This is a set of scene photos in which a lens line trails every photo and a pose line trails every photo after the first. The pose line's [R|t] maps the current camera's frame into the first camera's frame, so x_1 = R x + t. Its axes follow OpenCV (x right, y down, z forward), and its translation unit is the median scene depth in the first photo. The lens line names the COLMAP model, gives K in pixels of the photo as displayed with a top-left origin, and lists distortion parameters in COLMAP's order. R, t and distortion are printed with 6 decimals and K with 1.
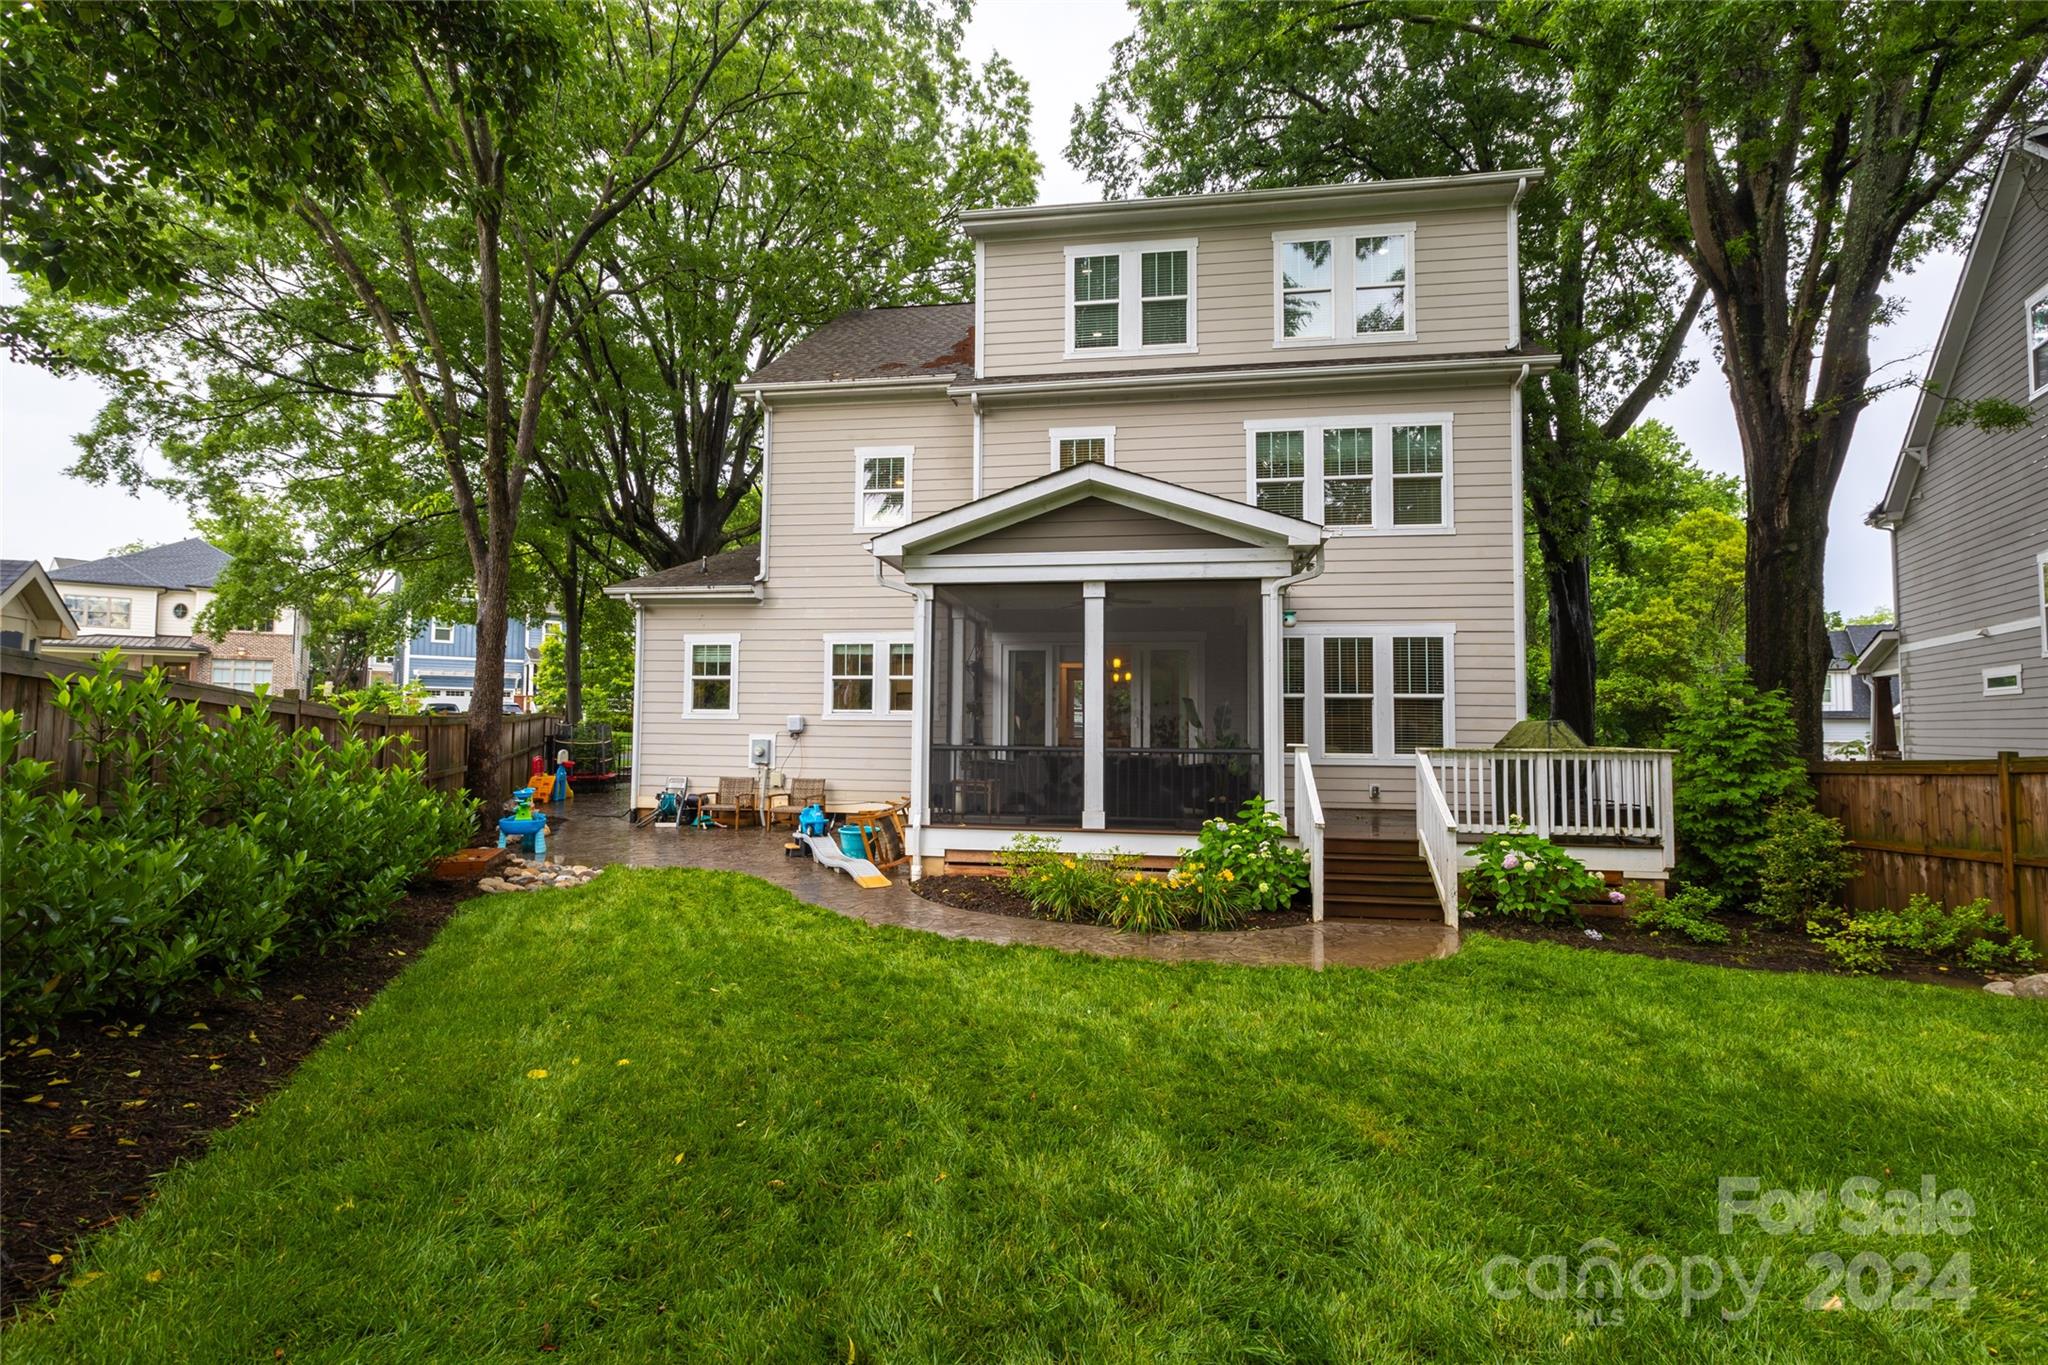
lens RADIAL K [[924.5, 0, 1024.3], [0, 924.5, 660.9], [0, 0, 1]] dist [0.002272, 0.000685]
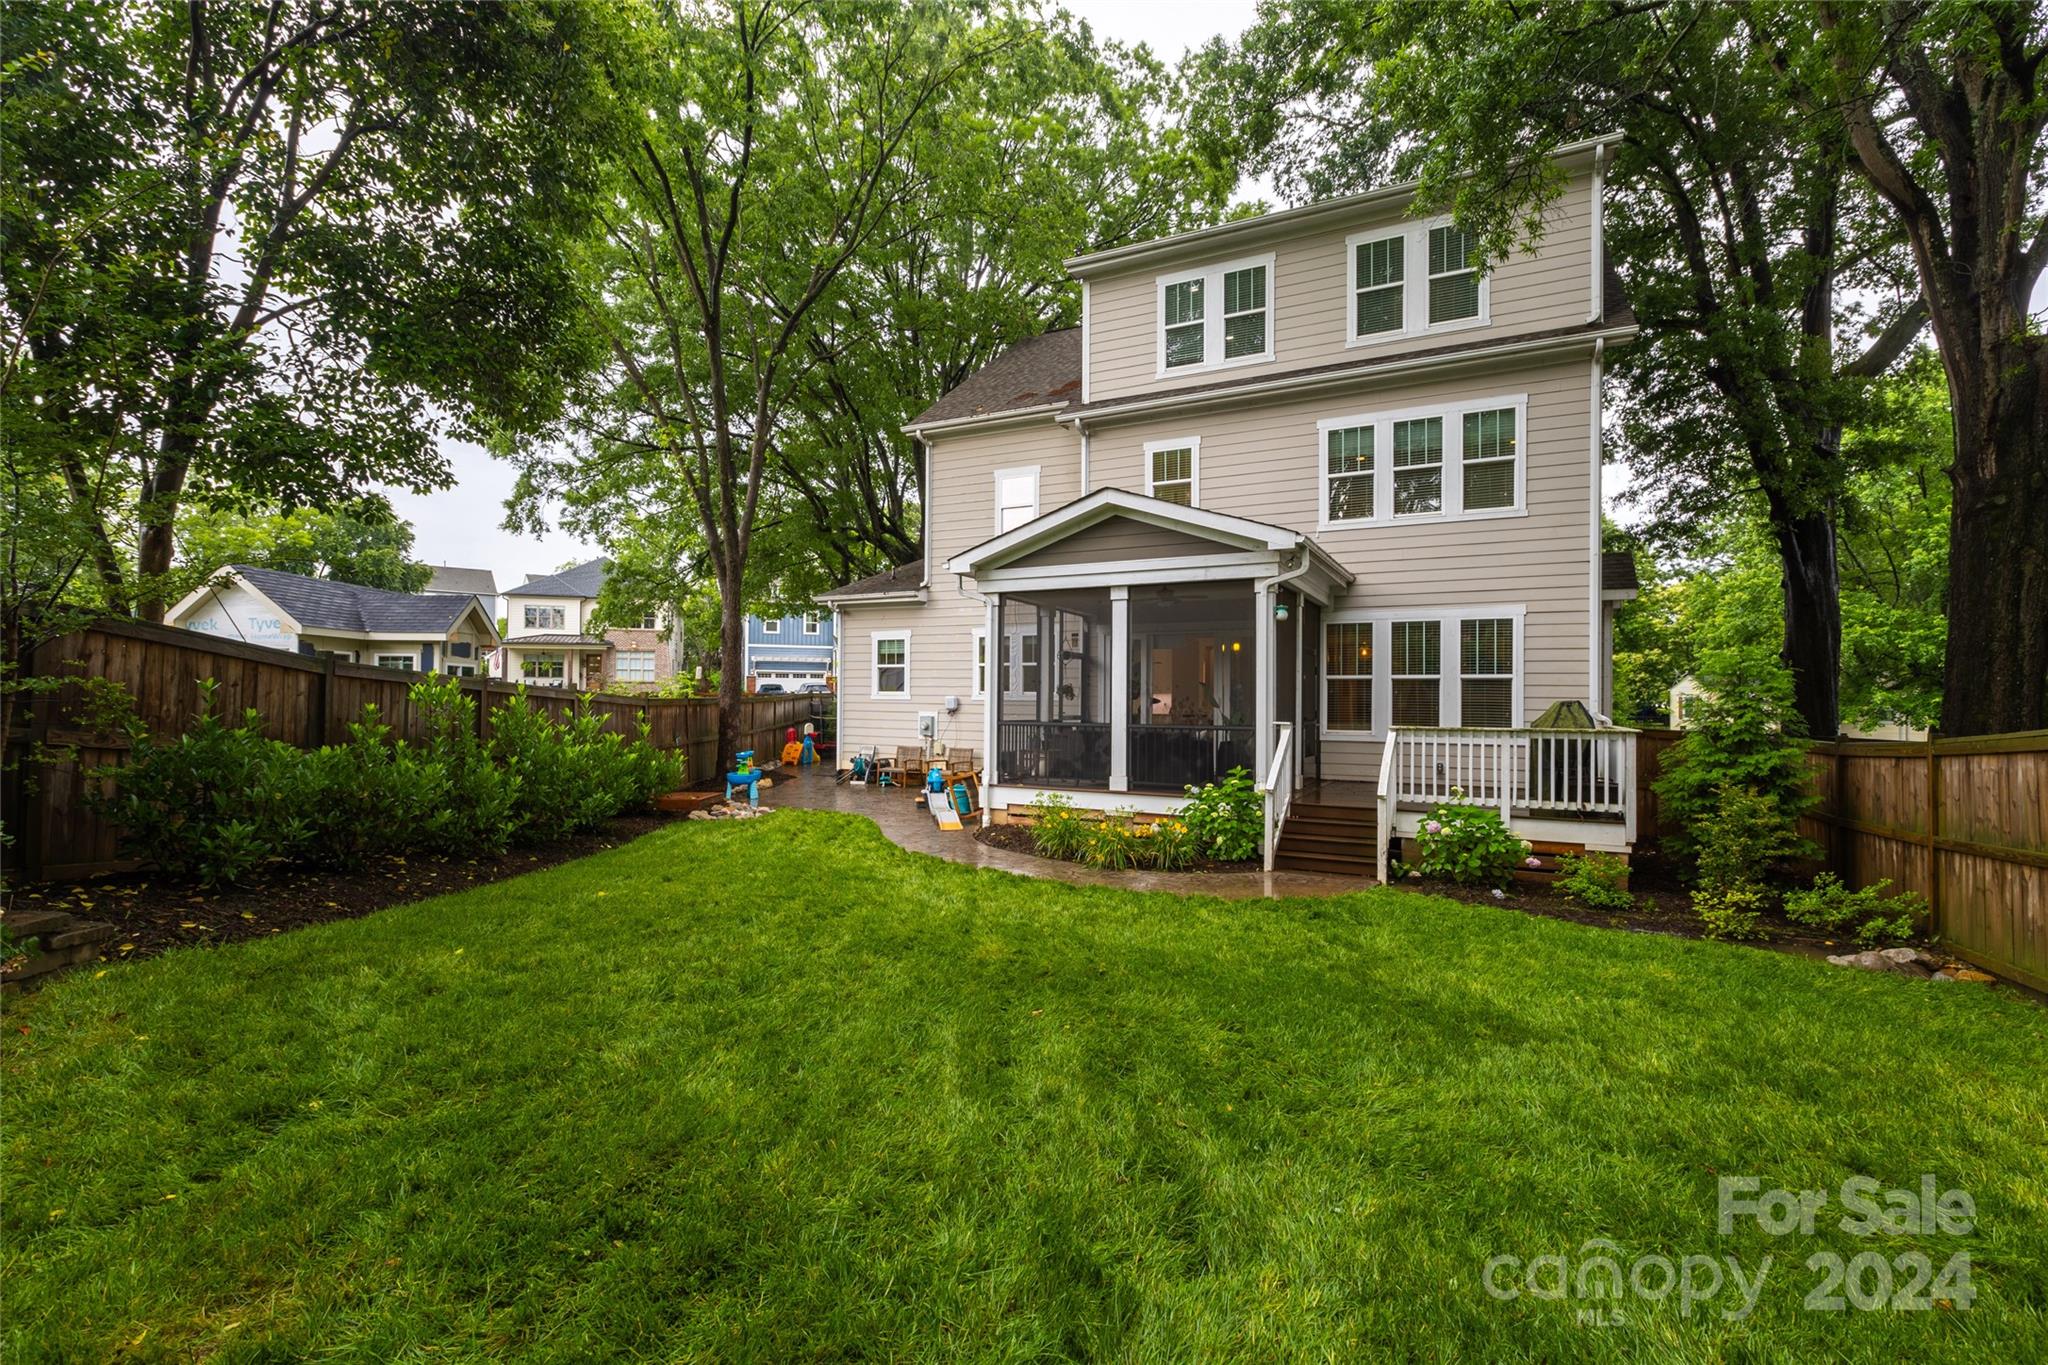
lens RADIAL K [[936.7, 0, 1017.0], [0, 936.7, 666.3], [0, 0, 1]] dist [0.002149, 0.000493]
pose [[0.943816, -0.013513, -0.330196, 0.269381], [0.024245, 0.999302, 0.028405, -0.015059], [0.329582, -0.034815, 0.943485, -0.150242]]
